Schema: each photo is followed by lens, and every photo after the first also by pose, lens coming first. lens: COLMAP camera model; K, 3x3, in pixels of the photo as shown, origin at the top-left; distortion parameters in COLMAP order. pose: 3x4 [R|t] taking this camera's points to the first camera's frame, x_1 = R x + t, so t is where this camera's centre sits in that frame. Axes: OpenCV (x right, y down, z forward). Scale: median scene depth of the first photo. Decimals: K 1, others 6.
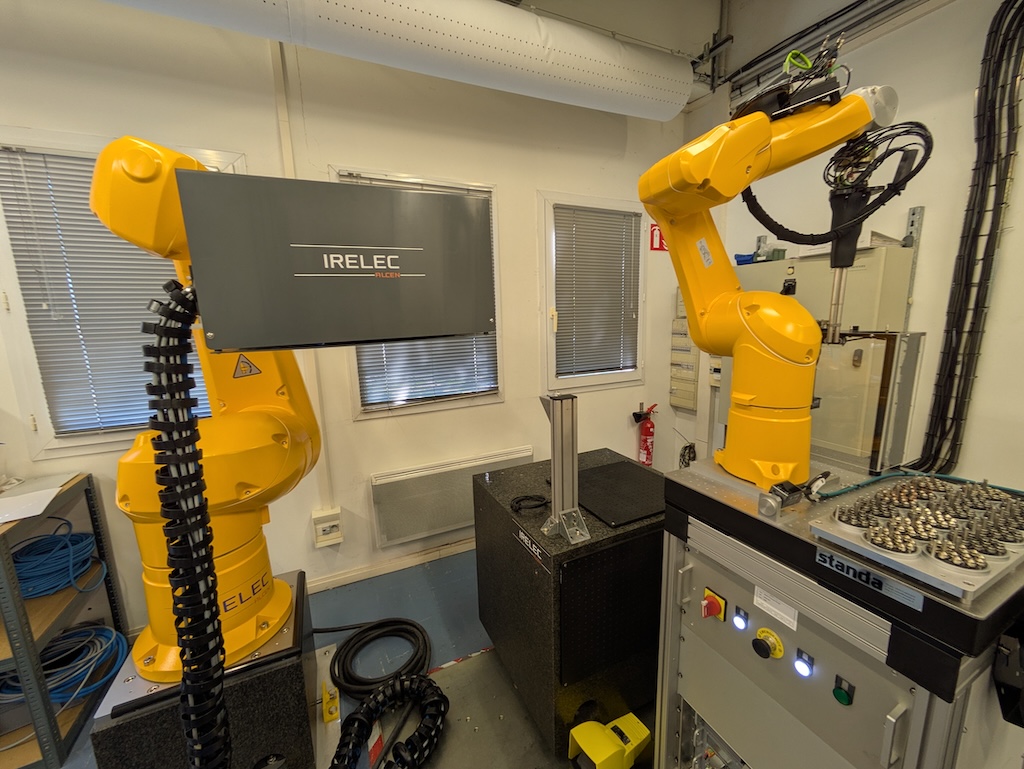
lens RADIAL K [[403.5, 0, 515.6], [0, 403.5, 382.6], [0, 0, 1]] dist [-0.000230, 0.000429]
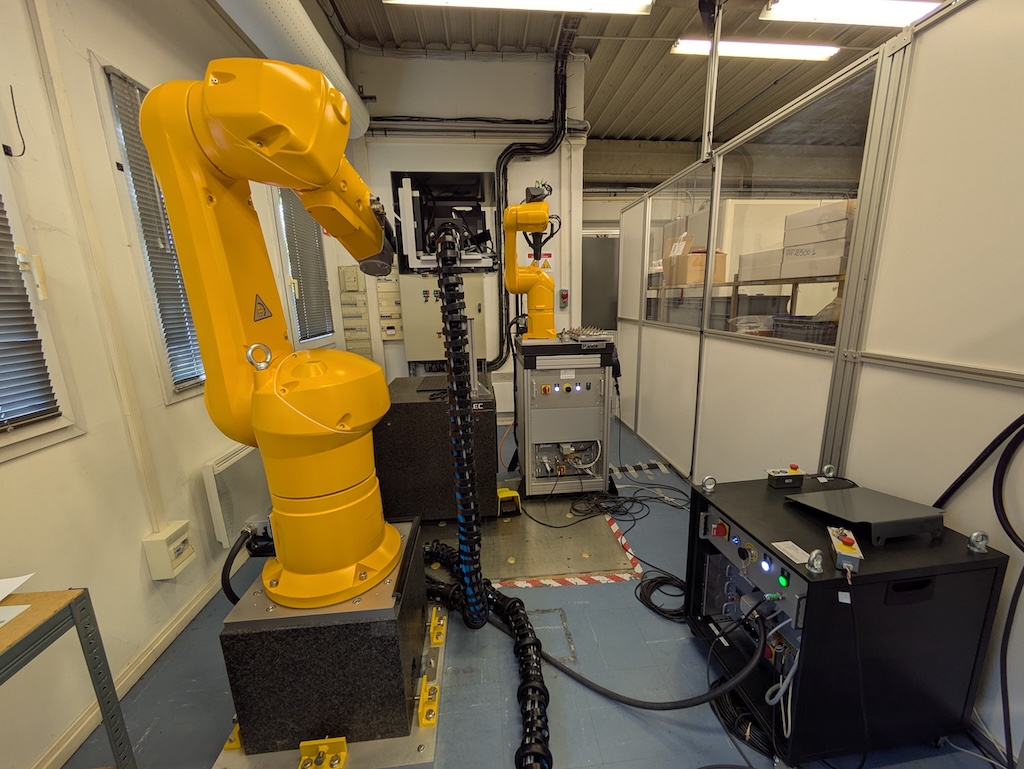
lens RADIAL K [[408.4, 0, 516.5], [0, 408.4, 380.3], [0, 0, 1]] dist [0.000073, 0.000708]
pose [[0.351996, -0.173263, 0.919825, -1.451199], [0.171974, 0.977960, 0.118403, 0.117804], [-0.920067, 0.116508, 0.374035, 0.153155]]
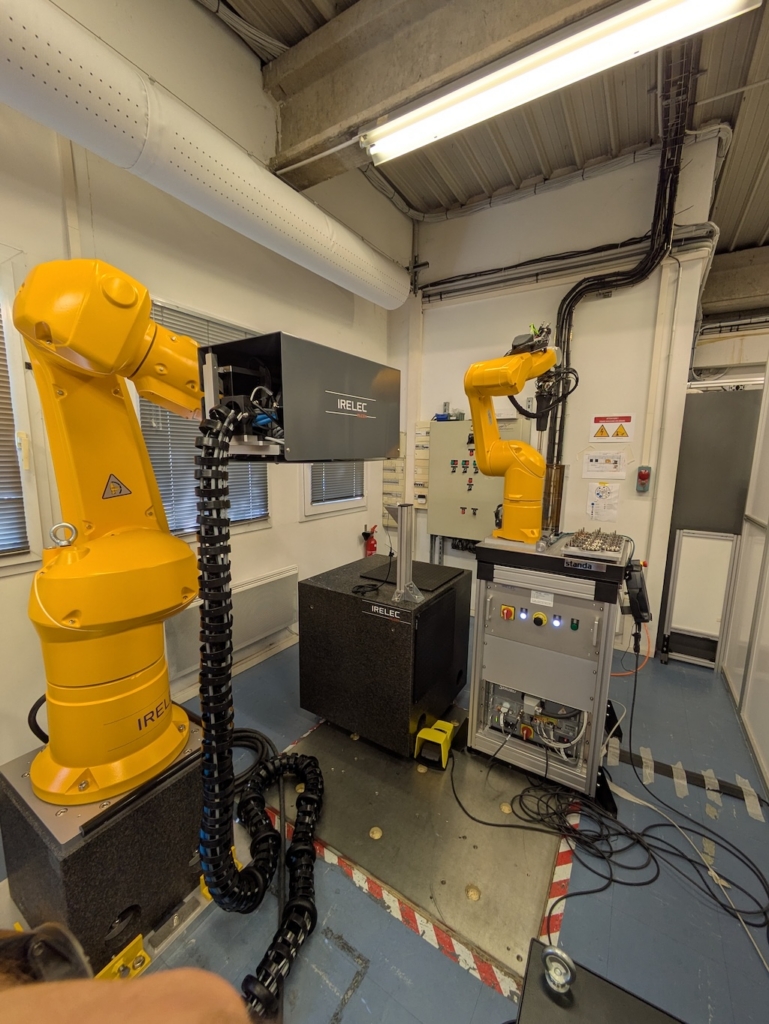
lens RADIAL K [[408.4, 0, 384.5], [0, 408.4, 512.0], [0, 0, 1]] dist [0.000073, 0.000708]
pose [[0.847473, -0.035710, 0.529636, -0.694490], [0.051528, 0.998557, -0.015123, 0.076465], [-0.528332, 0.040108, 0.848090, -0.206198]]
